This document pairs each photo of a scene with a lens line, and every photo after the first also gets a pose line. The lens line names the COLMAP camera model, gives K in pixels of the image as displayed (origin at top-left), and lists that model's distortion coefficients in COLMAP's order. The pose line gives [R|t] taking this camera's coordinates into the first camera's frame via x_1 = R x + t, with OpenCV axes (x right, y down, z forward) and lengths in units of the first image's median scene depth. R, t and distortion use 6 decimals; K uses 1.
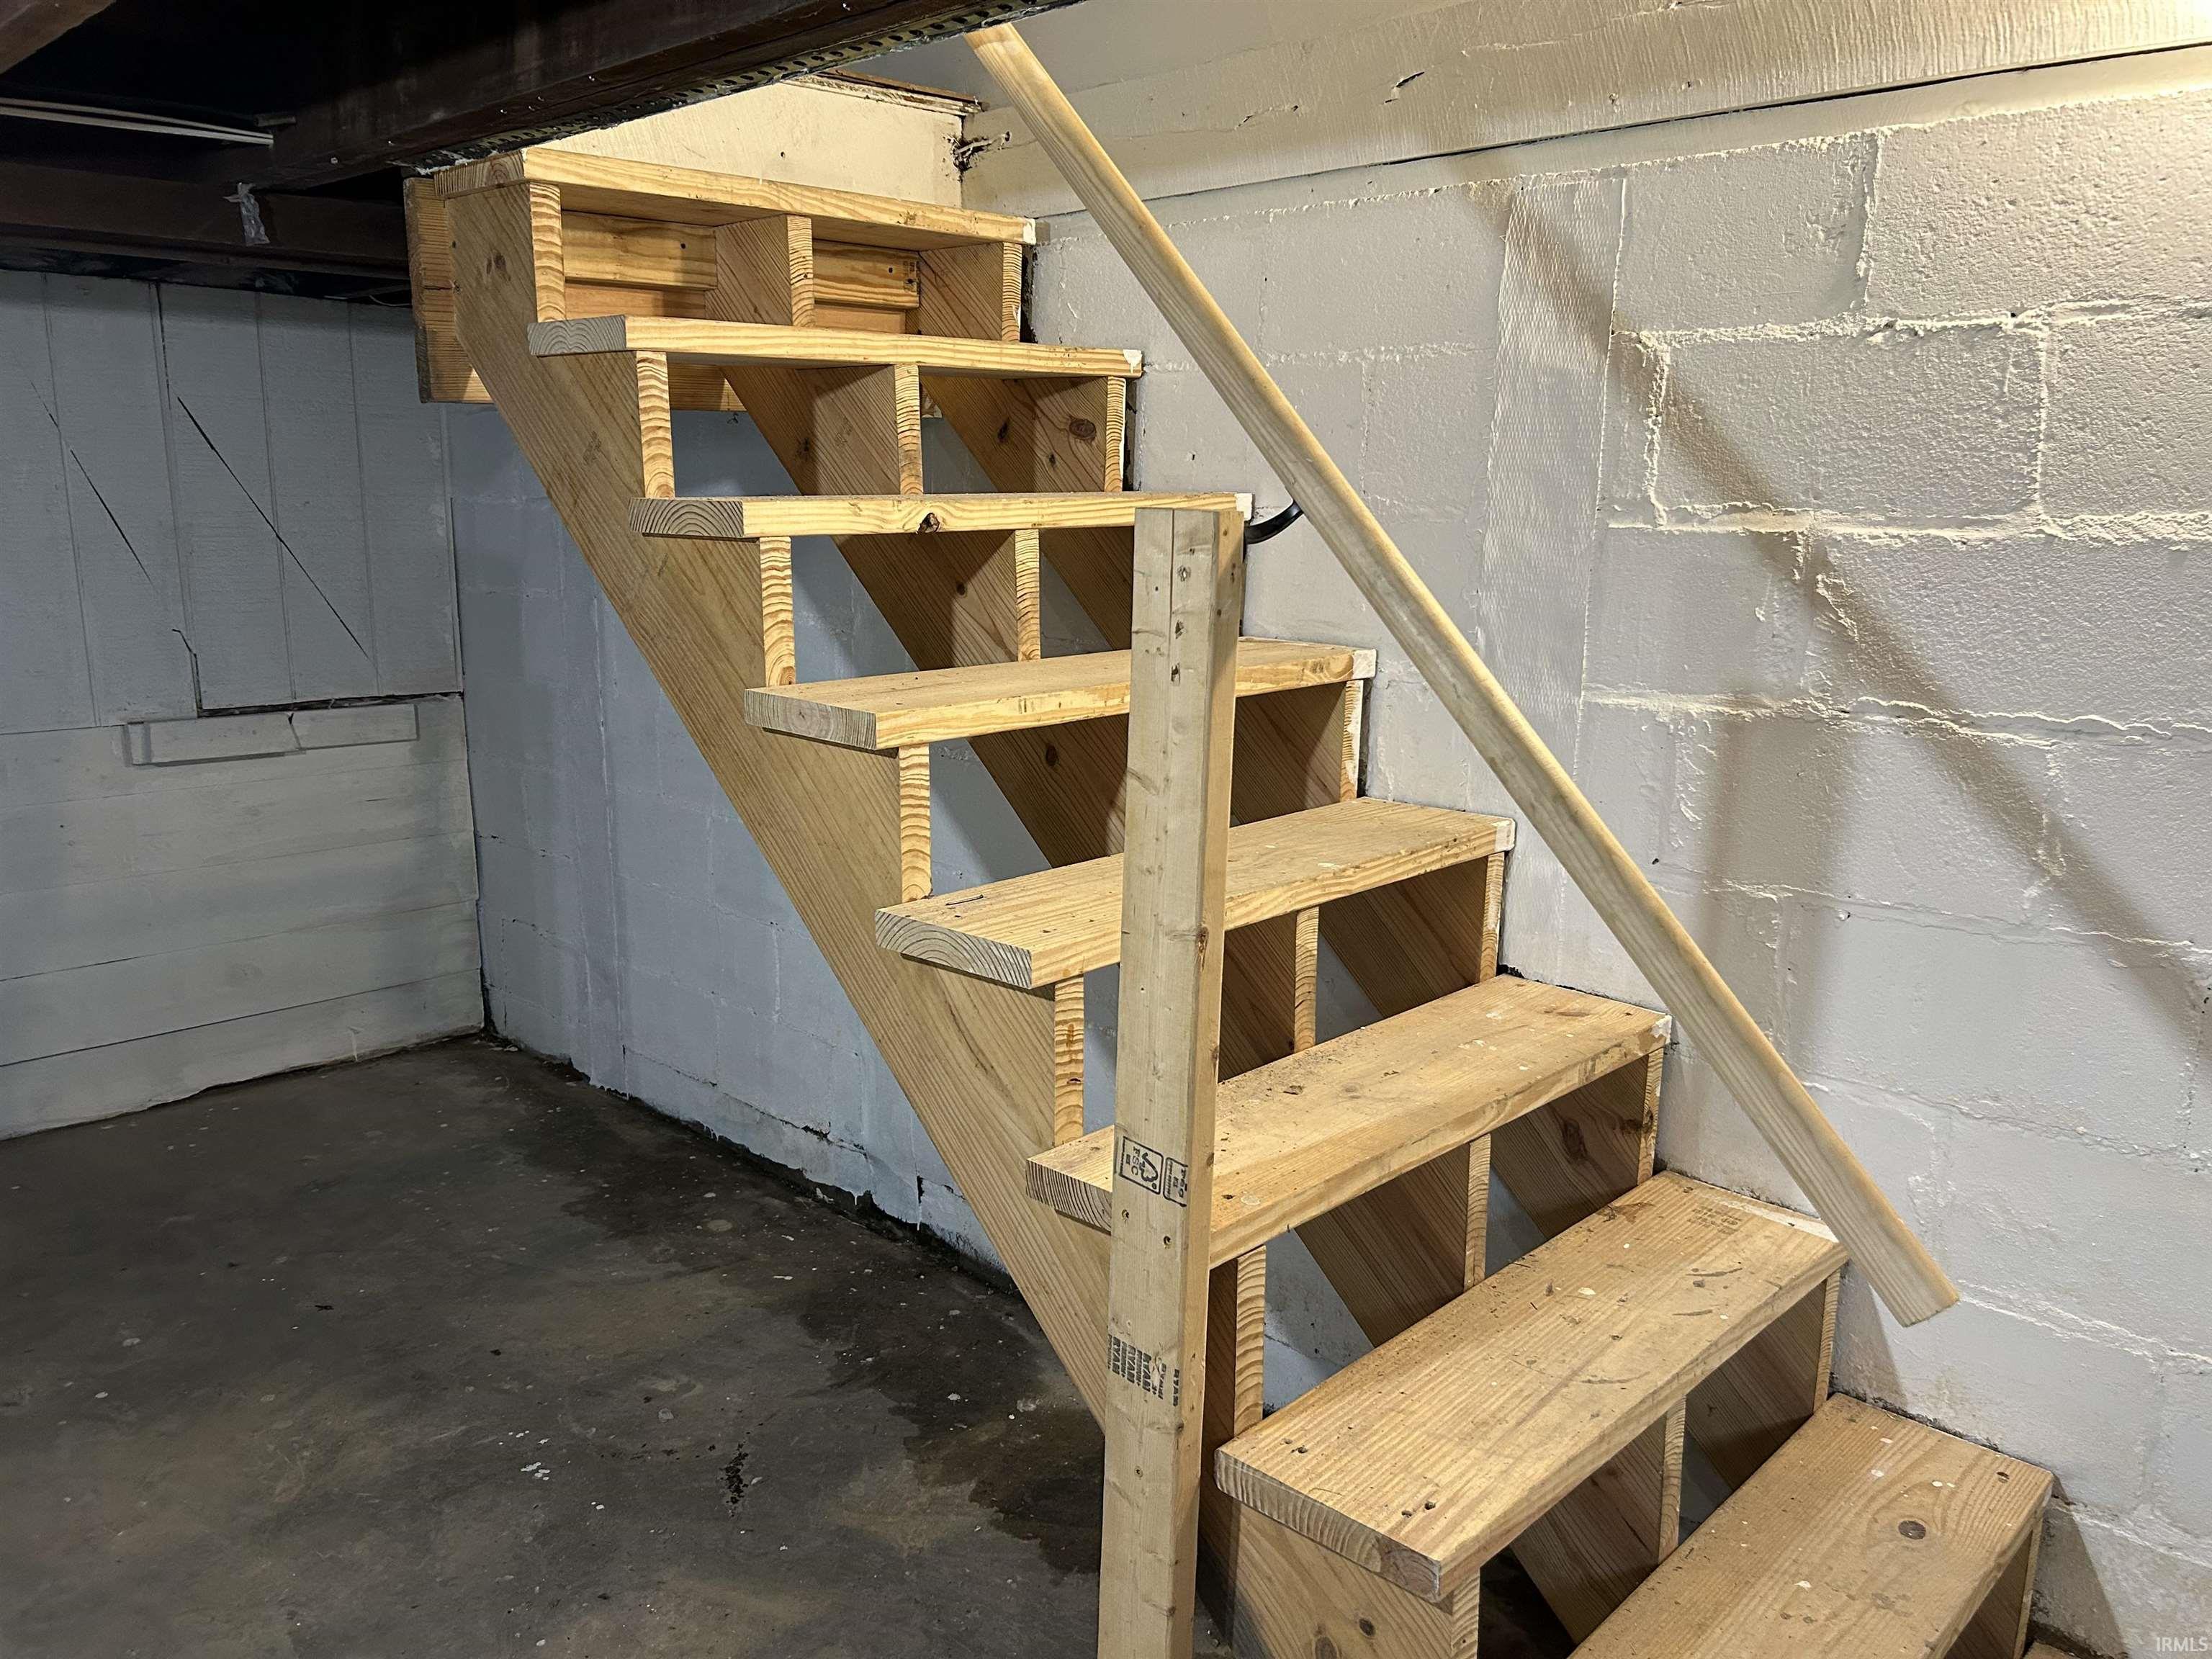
lens RADIAL K [[1689.5, 0, 1108.3], [0, 1689.5, 864.1], [0, 0, 1]] dist [0.100931, -0.155866]
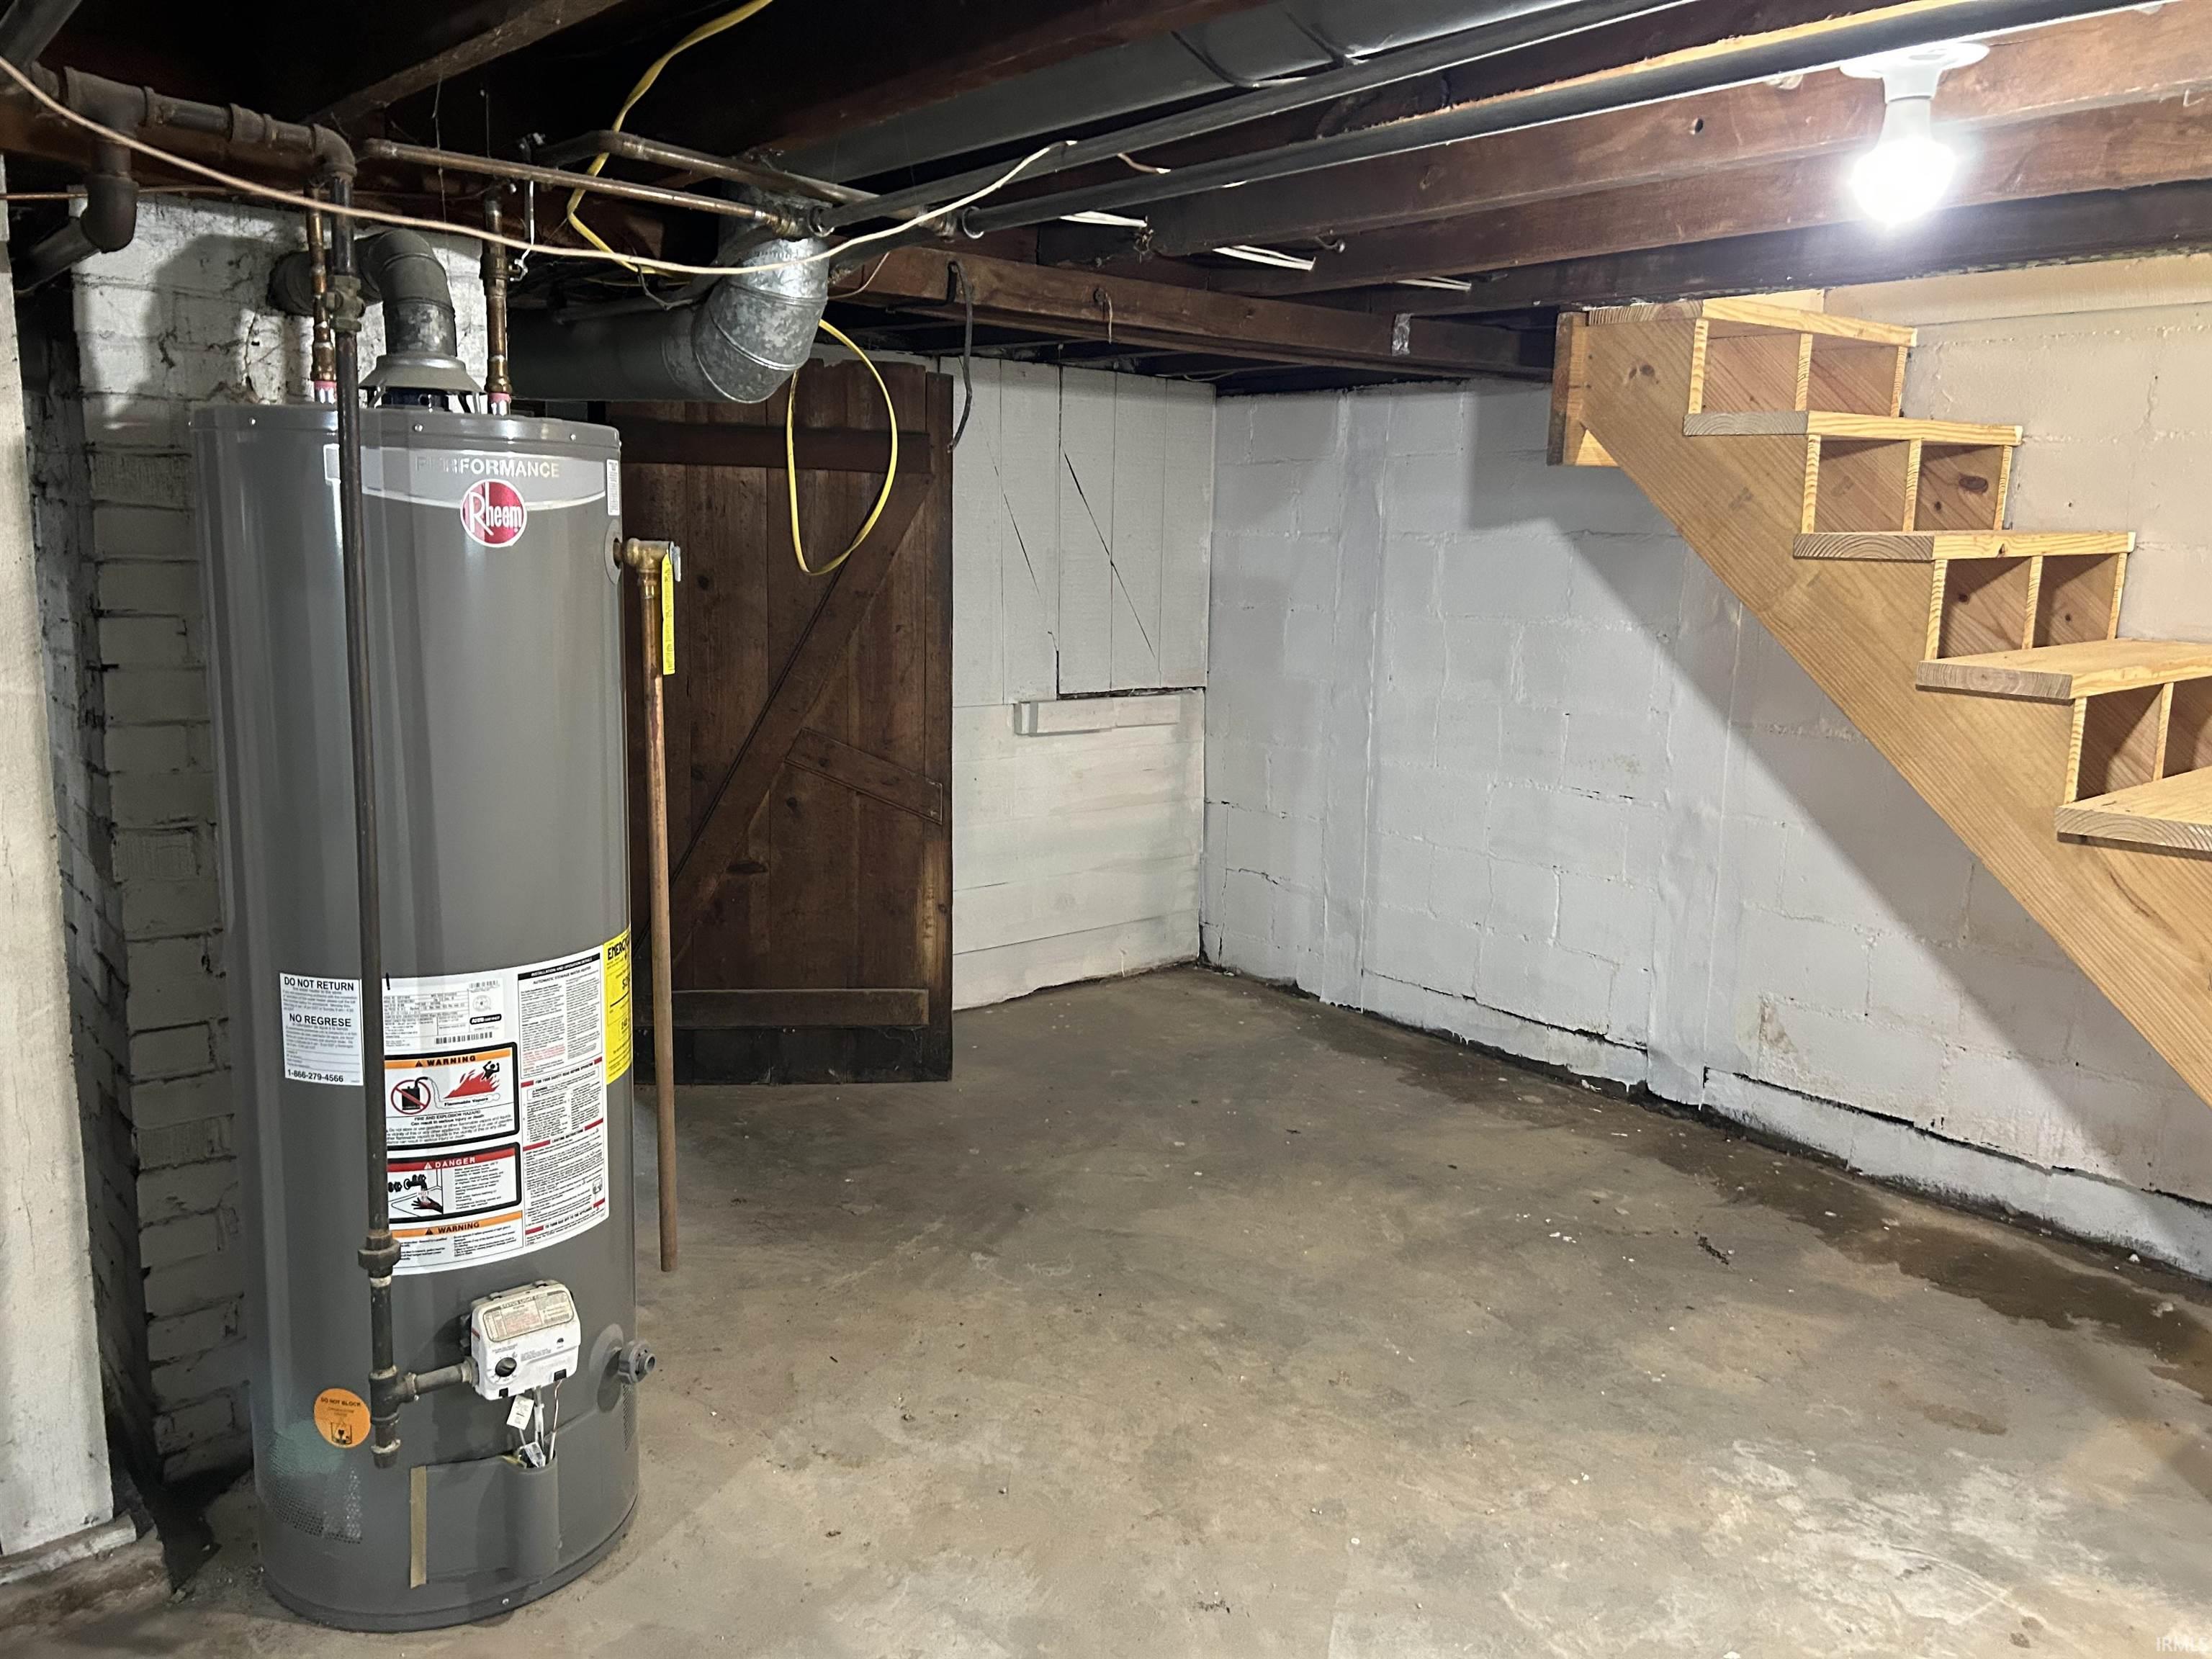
lens RADIAL K [[1676.3, 0, 1103.7], [0, 1676.3, 829.0], [0, 0, 1]] dist [0.069422, -0.086390]
pose [[0.995243, 0.029955, -0.092705, -0.416941], [-0.033590, 0.998717, -0.037895, 0.065618], [0.091451, 0.040828, 0.994972, -0.281018]]
